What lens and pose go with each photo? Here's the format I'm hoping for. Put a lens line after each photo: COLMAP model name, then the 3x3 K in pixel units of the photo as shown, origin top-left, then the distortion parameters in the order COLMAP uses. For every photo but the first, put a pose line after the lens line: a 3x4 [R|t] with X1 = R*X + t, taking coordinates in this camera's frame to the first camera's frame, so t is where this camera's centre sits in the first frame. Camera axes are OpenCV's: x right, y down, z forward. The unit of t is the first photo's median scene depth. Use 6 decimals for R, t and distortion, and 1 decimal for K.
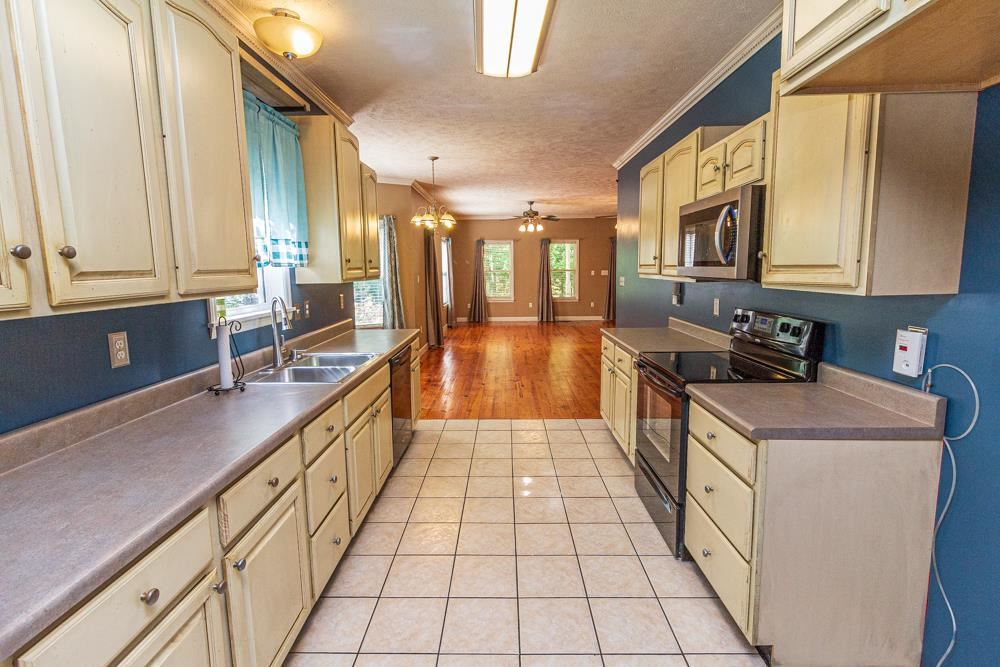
lens RADIAL K [[472.5, 0, 500.0], [0, 472.5, 333.5], [0, 0, 1]] dist [-0.000069, 0.000161]
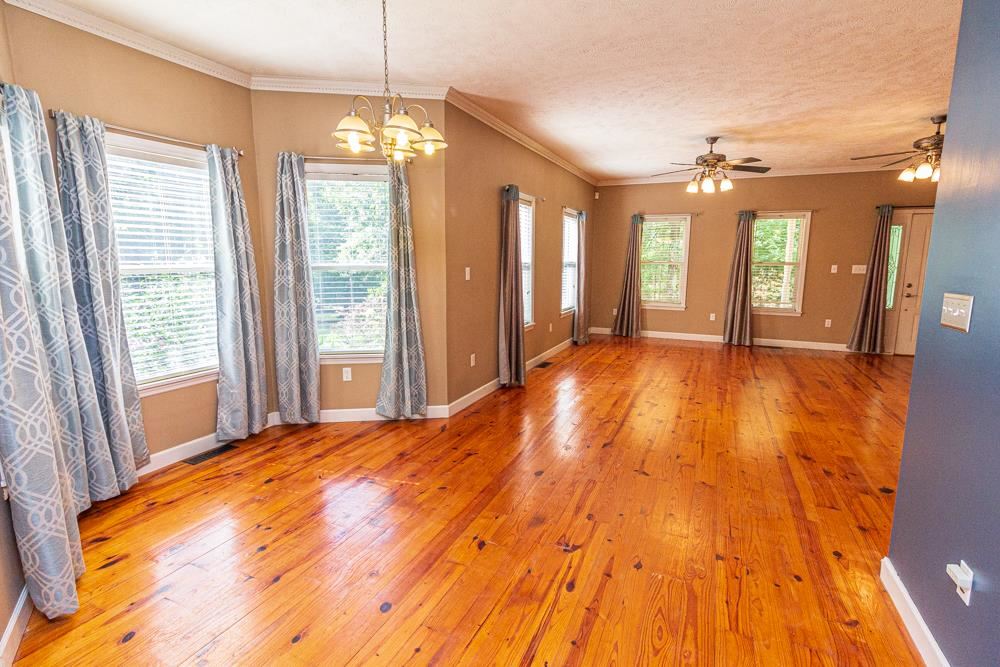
lens RADIAL K [[472.5, 0, 500.0], [0, 472.5, 333.5], [0, 0, 1]] dist [-0.000069, 0.000161]
pose [[0.913212, 0.082555, -0.399033, 0.061130], [-0.072767, 0.996561, 0.039645, -0.043541], [0.400934, -0.007168, 0.916079, 0.310602]]
